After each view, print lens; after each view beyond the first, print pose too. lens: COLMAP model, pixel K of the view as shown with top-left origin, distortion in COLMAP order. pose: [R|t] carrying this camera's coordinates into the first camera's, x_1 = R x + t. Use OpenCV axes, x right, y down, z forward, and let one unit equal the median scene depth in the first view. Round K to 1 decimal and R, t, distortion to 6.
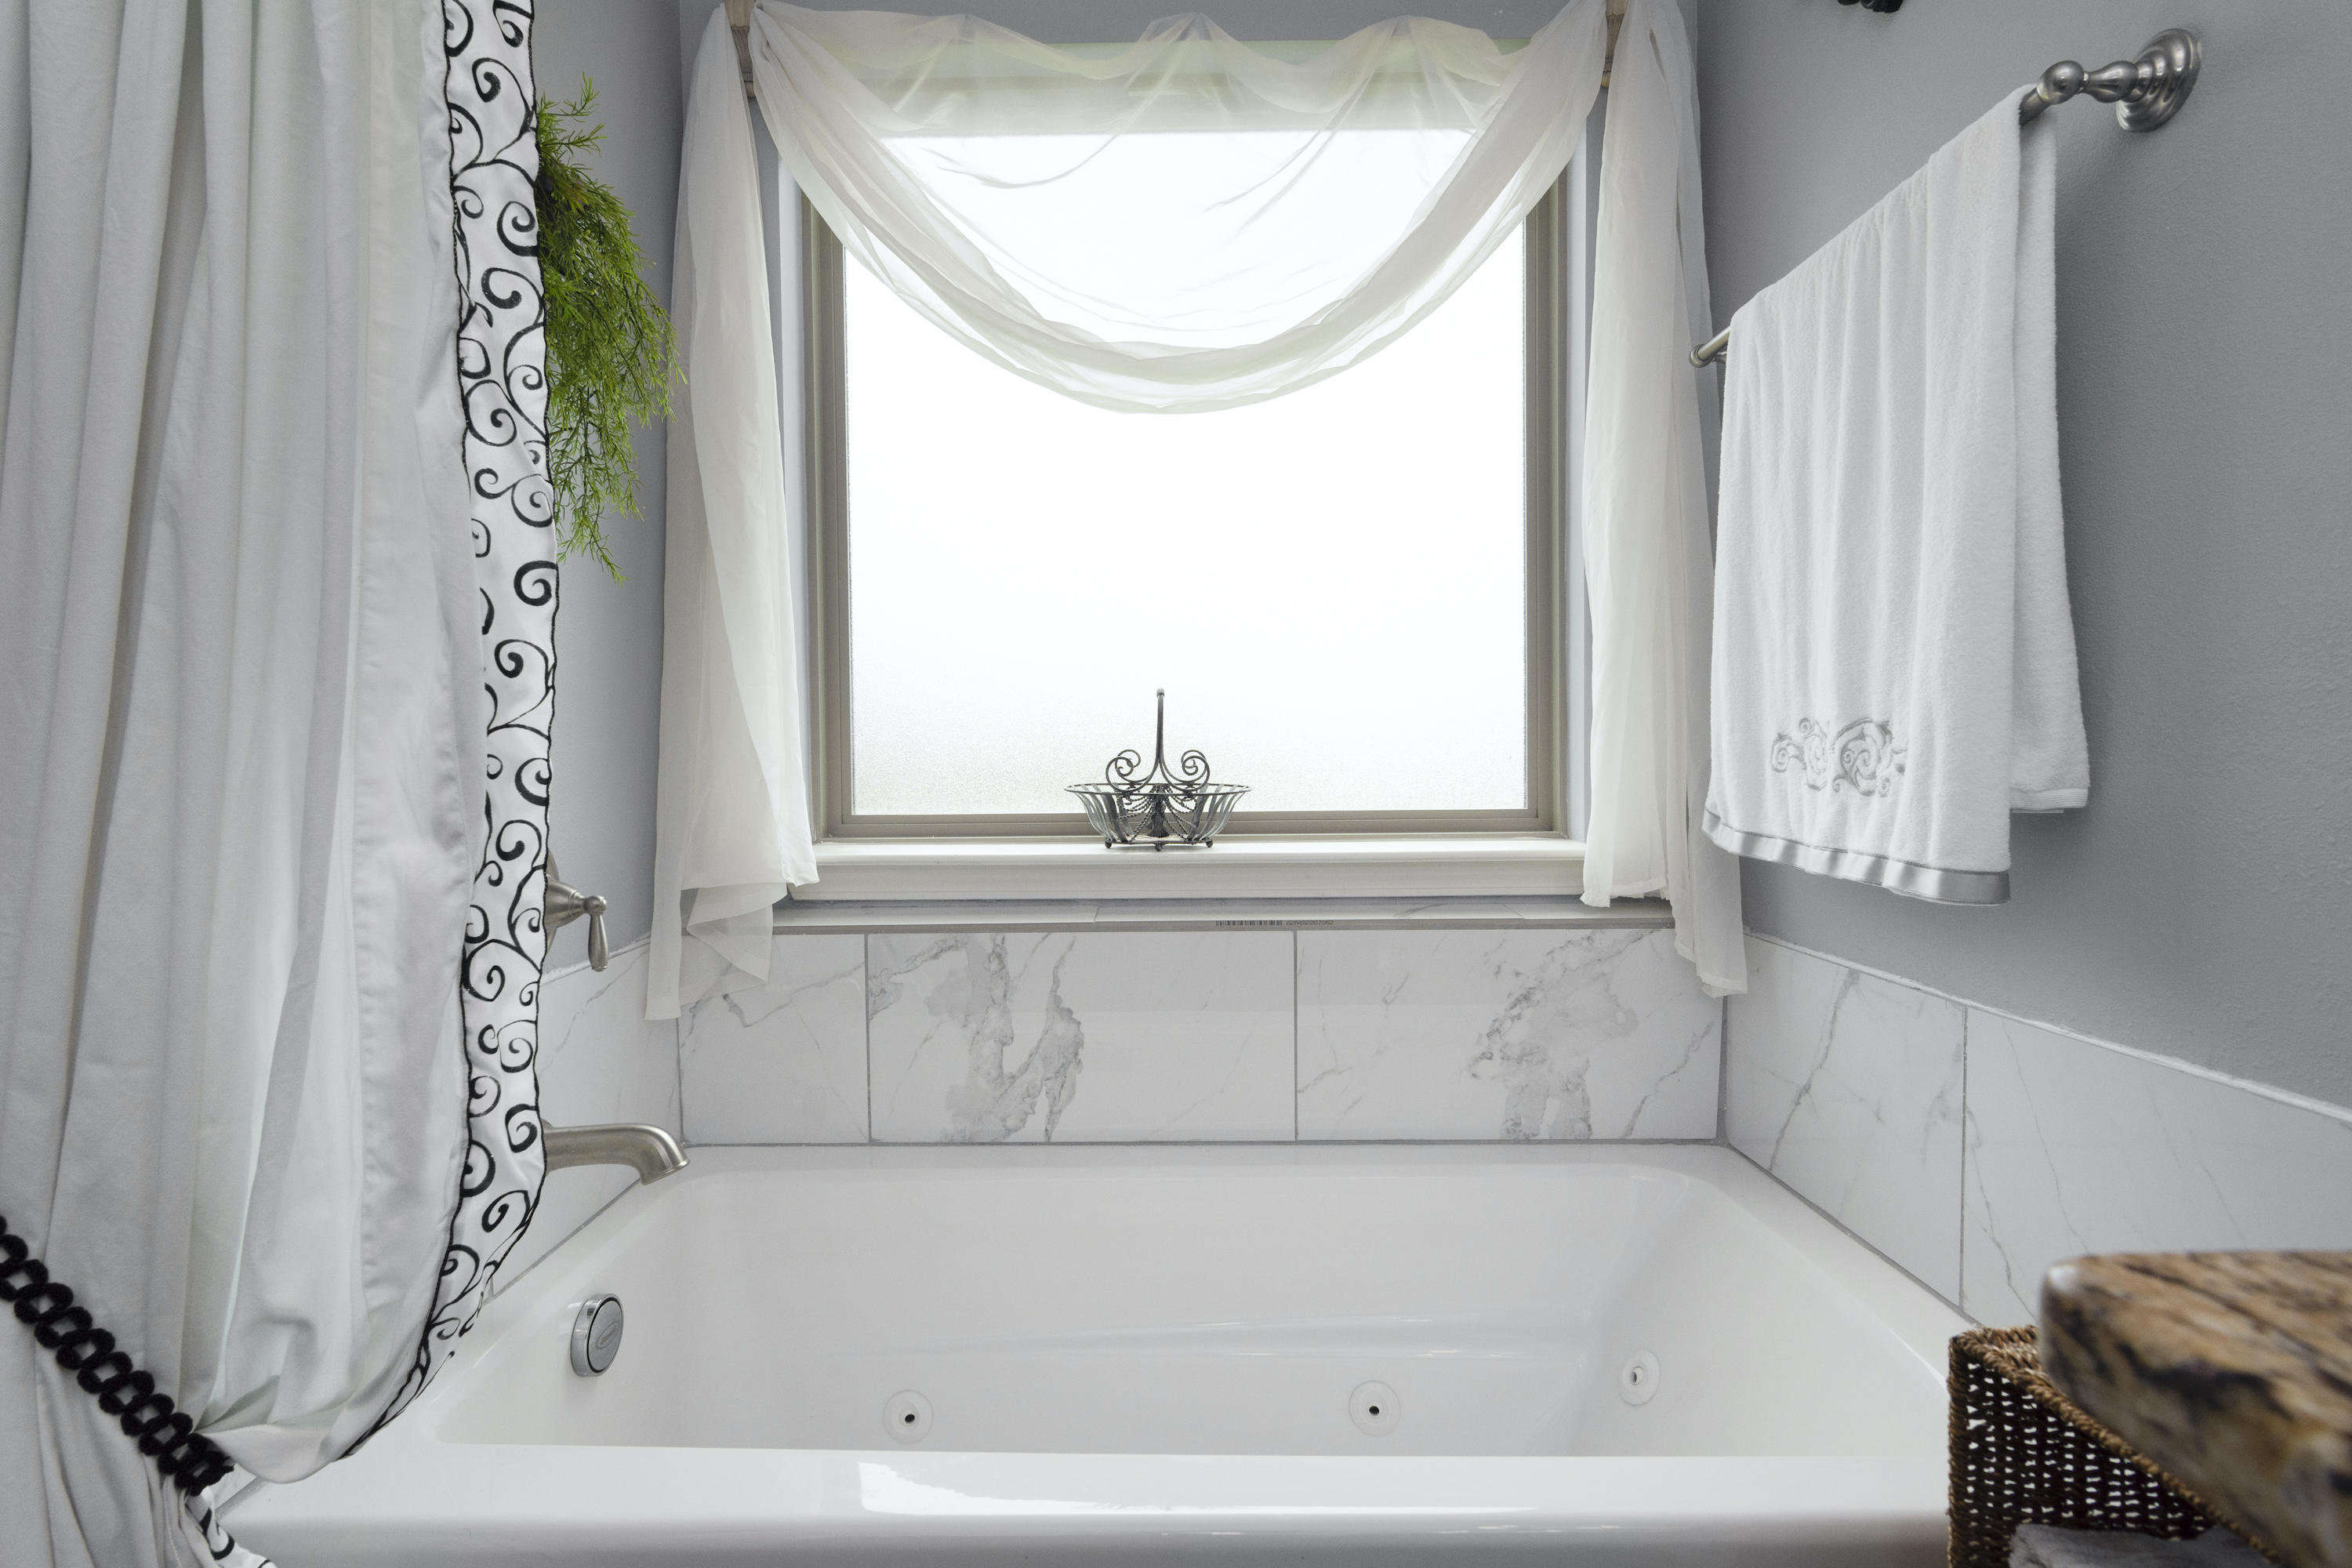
lens RADIAL K [[1125.0, 0, 1169.8], [0, 1125.0, 787.6], [0, 0, 1]] dist [-0.000915, 0.000465]
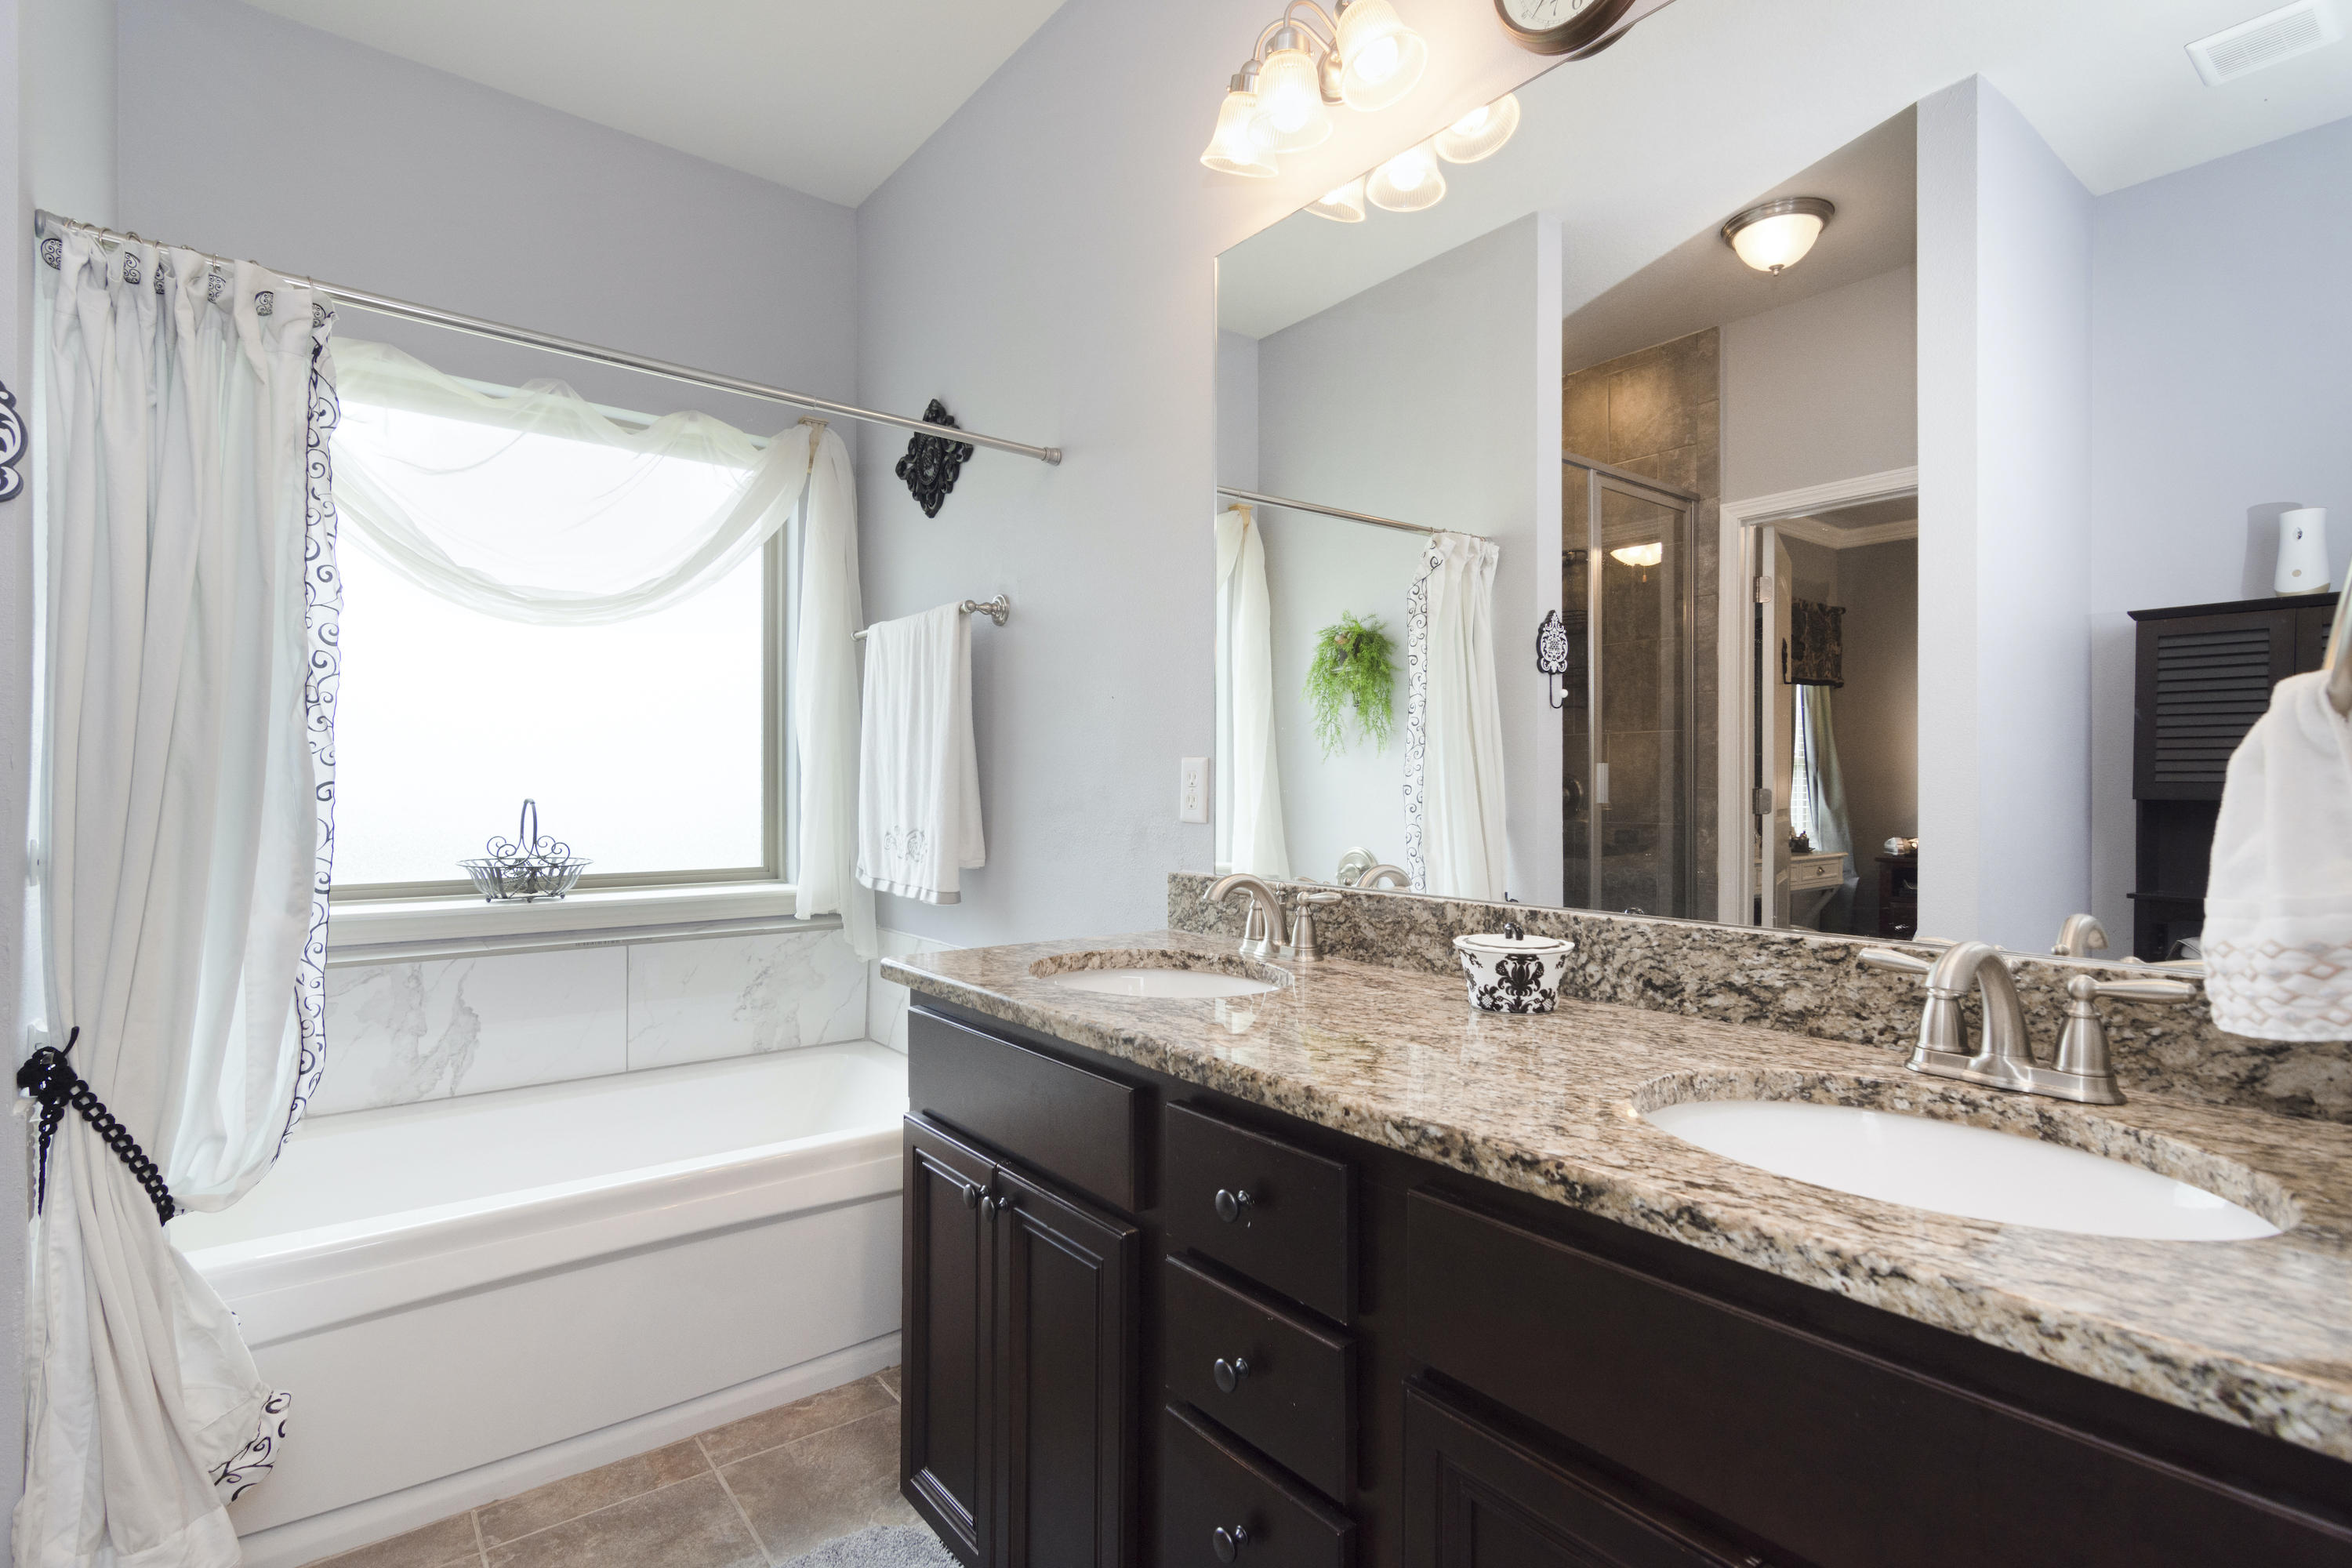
lens RADIAL K [[1125.0, 0, 1169.8], [0, 1125.0, 787.6], [0, 0, 1]] dist [-0.000915, 0.000465]
pose [[0.775190, 0.010840, 0.631636, -0.324993], [0.008417, 0.999587, -0.027485, -0.055782], [-0.631673, 0.026622, 0.774778, -0.822345]]
